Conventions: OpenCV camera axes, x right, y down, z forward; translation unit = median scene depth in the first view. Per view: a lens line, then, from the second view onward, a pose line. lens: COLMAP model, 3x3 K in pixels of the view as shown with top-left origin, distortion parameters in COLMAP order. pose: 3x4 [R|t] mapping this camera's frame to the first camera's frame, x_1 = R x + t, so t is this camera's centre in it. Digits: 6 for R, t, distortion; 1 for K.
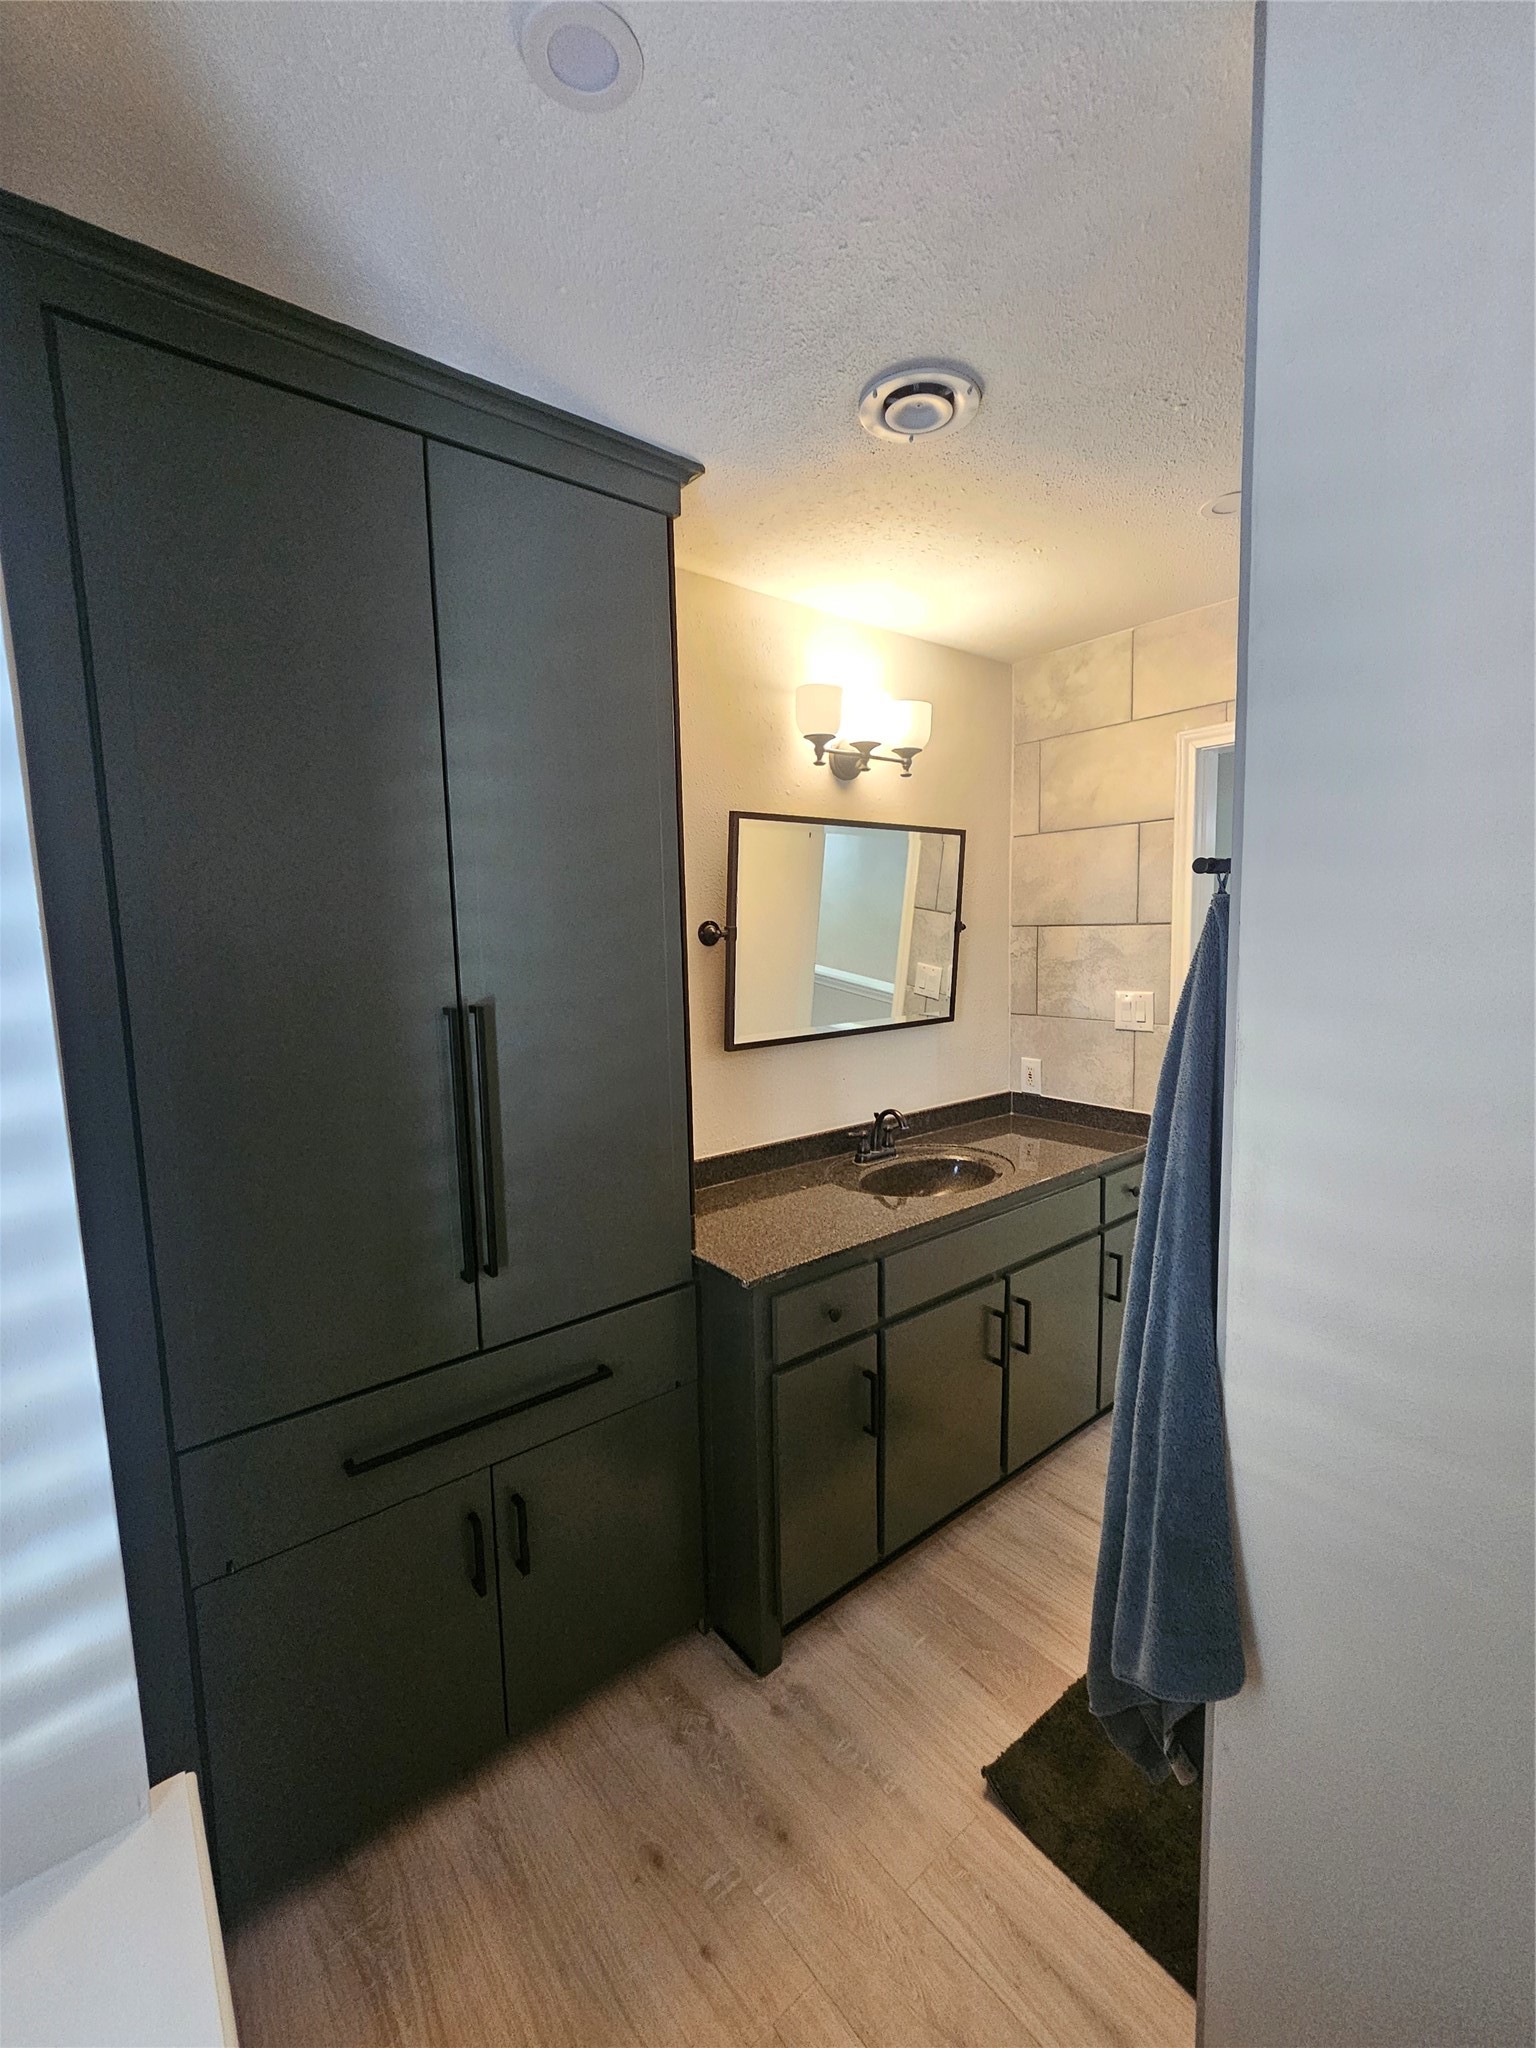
lens RADIAL K [[843.9, 0, 774.5], [0, 843.9, 1022.9], [0, 0, 1]] dist [0.000015, 0.000496]
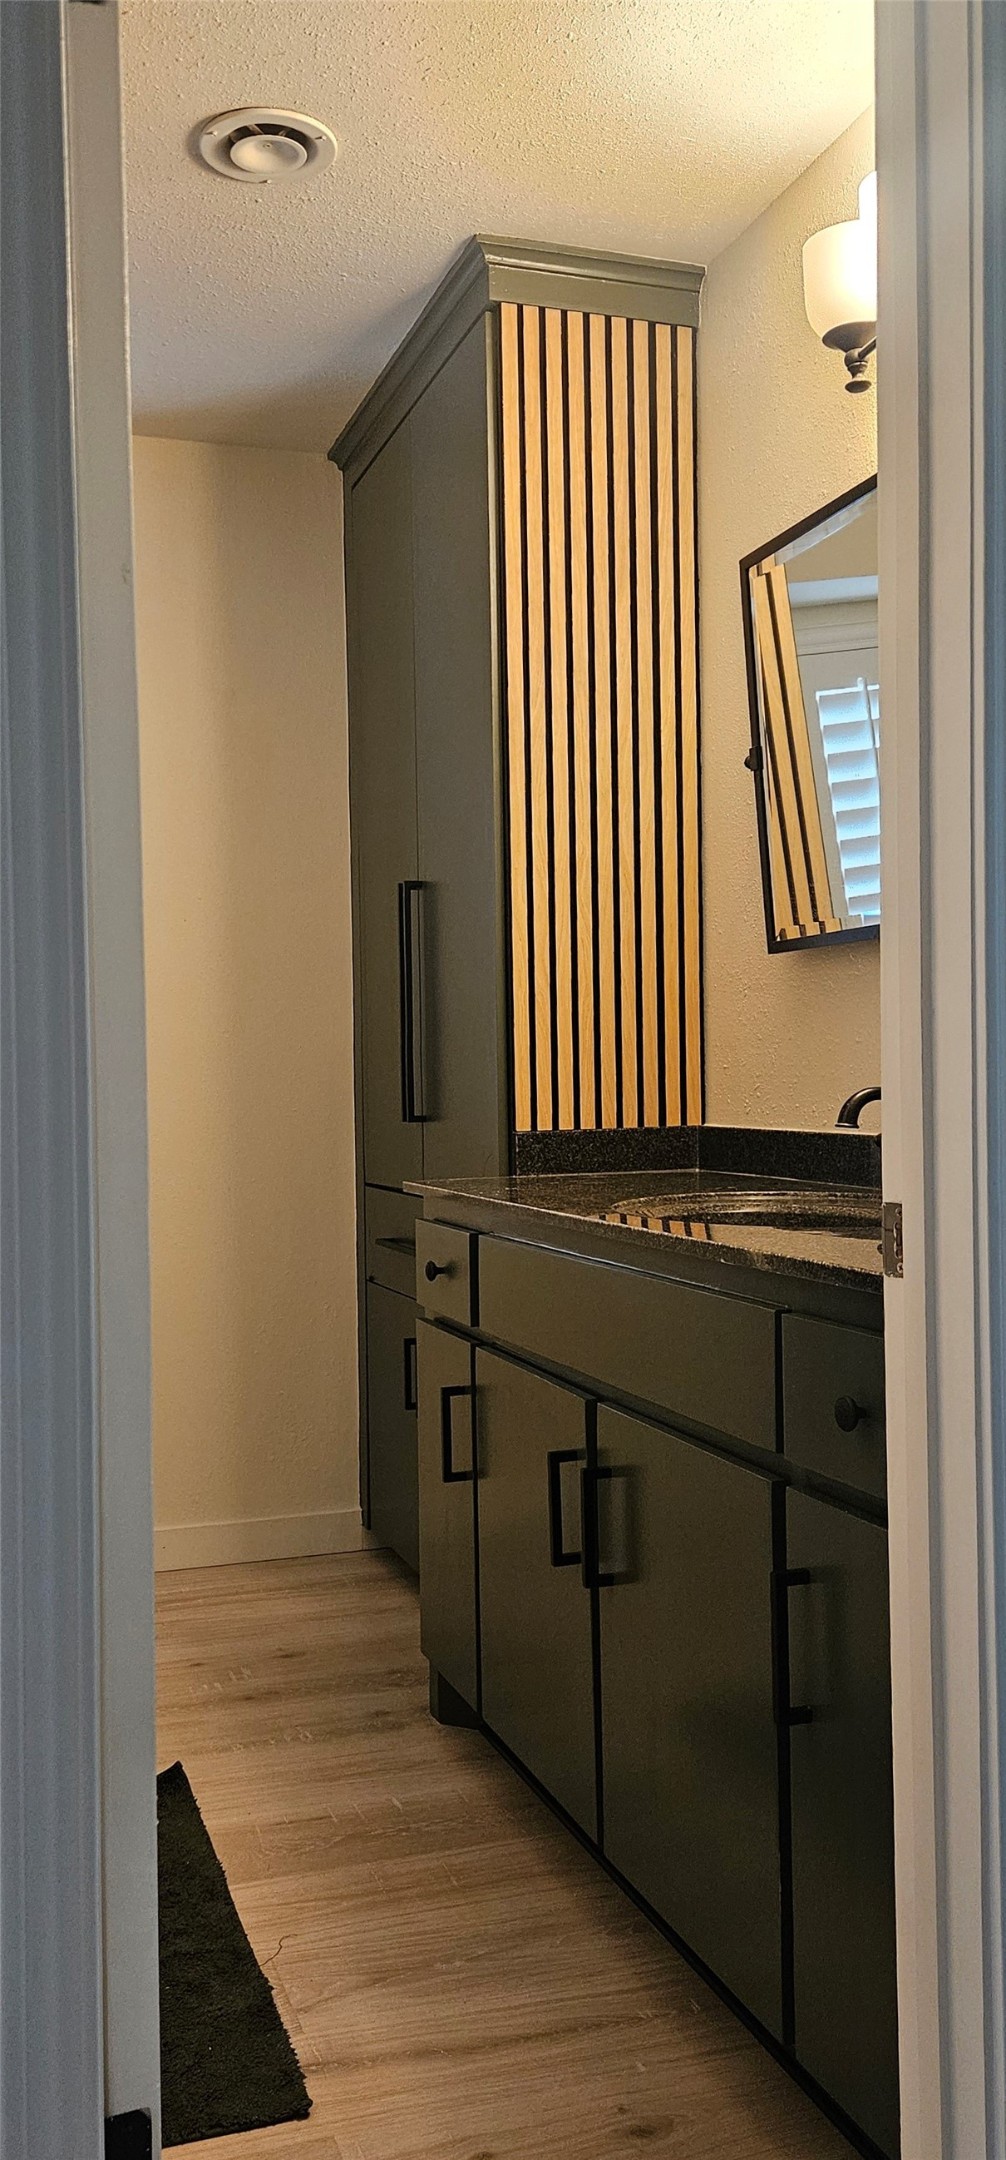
lens RADIAL K [[1781.0, 0, 503.0], [0, 1781.0, 1080.0], [0, 0, 1]] dist [0.001306, 0.000148]
pose [[-0.336497, 0.037217, -0.940949, 1.647654], [-0.078434, 0.994639, 0.067390, 0.079815], [0.938412, 0.096480, -0.331774, 1.706834]]
